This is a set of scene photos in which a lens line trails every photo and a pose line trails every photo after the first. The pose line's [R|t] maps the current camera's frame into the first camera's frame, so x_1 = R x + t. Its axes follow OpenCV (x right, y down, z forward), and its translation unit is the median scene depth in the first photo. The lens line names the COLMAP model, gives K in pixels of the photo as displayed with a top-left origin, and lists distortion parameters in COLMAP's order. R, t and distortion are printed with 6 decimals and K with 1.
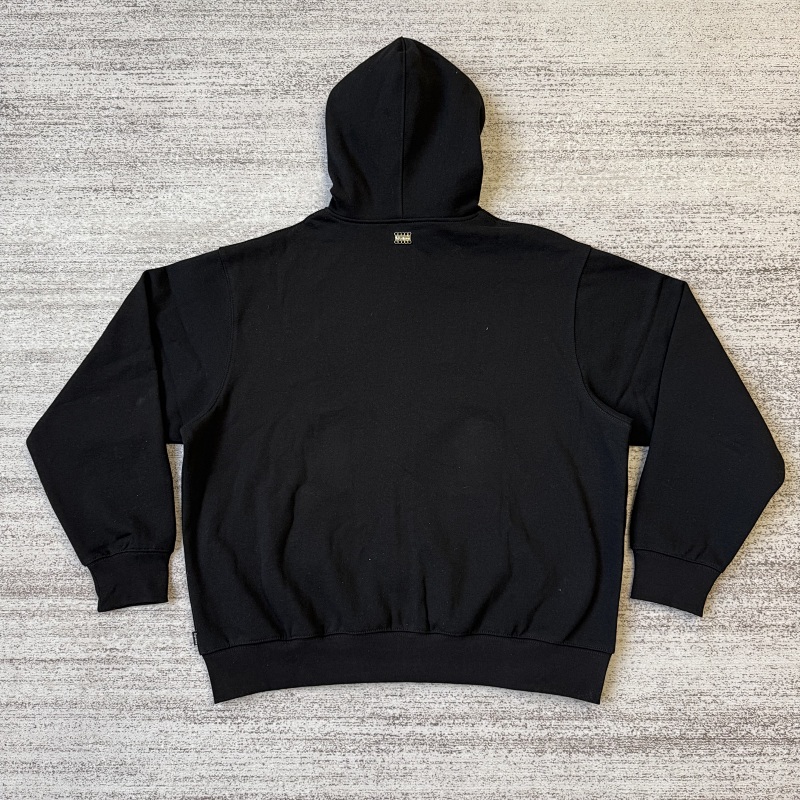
lens RADIAL K [[749.8, 0, 402.1], [0, 749.8, 404.9], [0, 0, 1]] dist [0.034163, -0.145664]
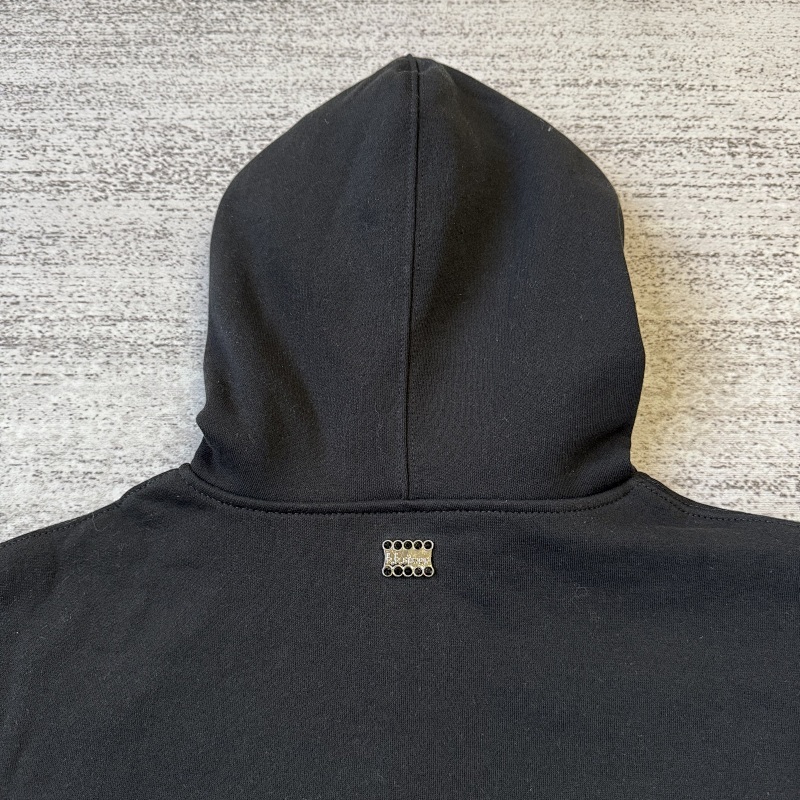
lens RADIAL K [[749.8, 0, 392.4], [0, 749.8, 399.0], [0, 0, 1]] dist [0.034163, -0.145664]
pose [[0.999649, 0.007475, -0.025405, 0.002011], [-0.014450, 0.957905, -0.286722, -0.188280], [0.022192, 0.286989, 0.957677, 0.642667]]
